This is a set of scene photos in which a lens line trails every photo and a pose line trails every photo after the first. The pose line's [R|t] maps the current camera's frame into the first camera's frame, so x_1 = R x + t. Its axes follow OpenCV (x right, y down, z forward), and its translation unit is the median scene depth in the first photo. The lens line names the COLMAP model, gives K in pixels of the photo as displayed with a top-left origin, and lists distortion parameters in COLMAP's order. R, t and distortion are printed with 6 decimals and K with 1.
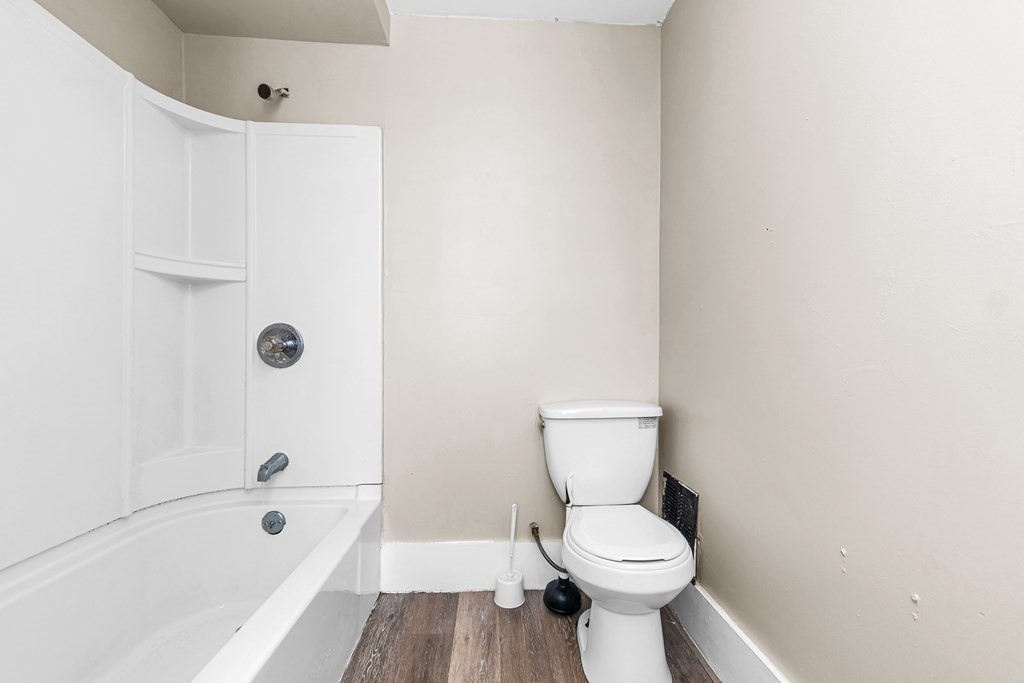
lens RADIAL K [[463.1, 0, 514.0], [0, 463.1, 342.5], [0, 0, 1]] dist [0.031094, -0.002051]
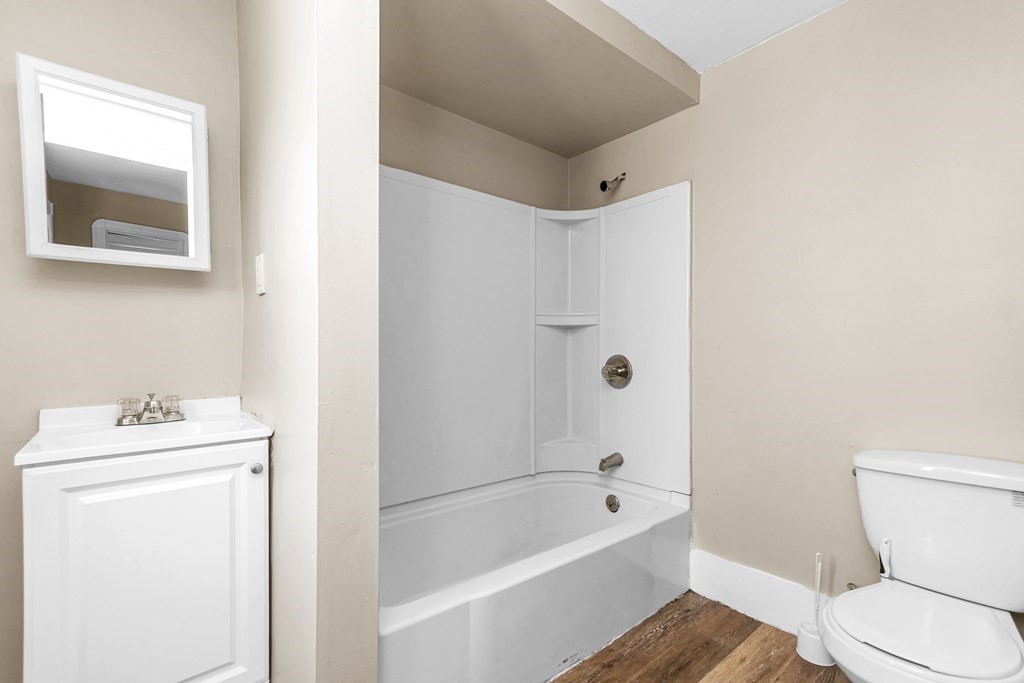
lens RADIAL K [[463.1, 0, 508.2], [0, 463.1, 347.7], [0, 0, 1]] dist [0.031094, -0.002051]
pose [[0.601353, -0.015147, -0.798840, 0.378907], [0.019238, 0.999805, -0.004476, -0.063349], [0.798752, -0.012676, 0.601527, -0.041207]]
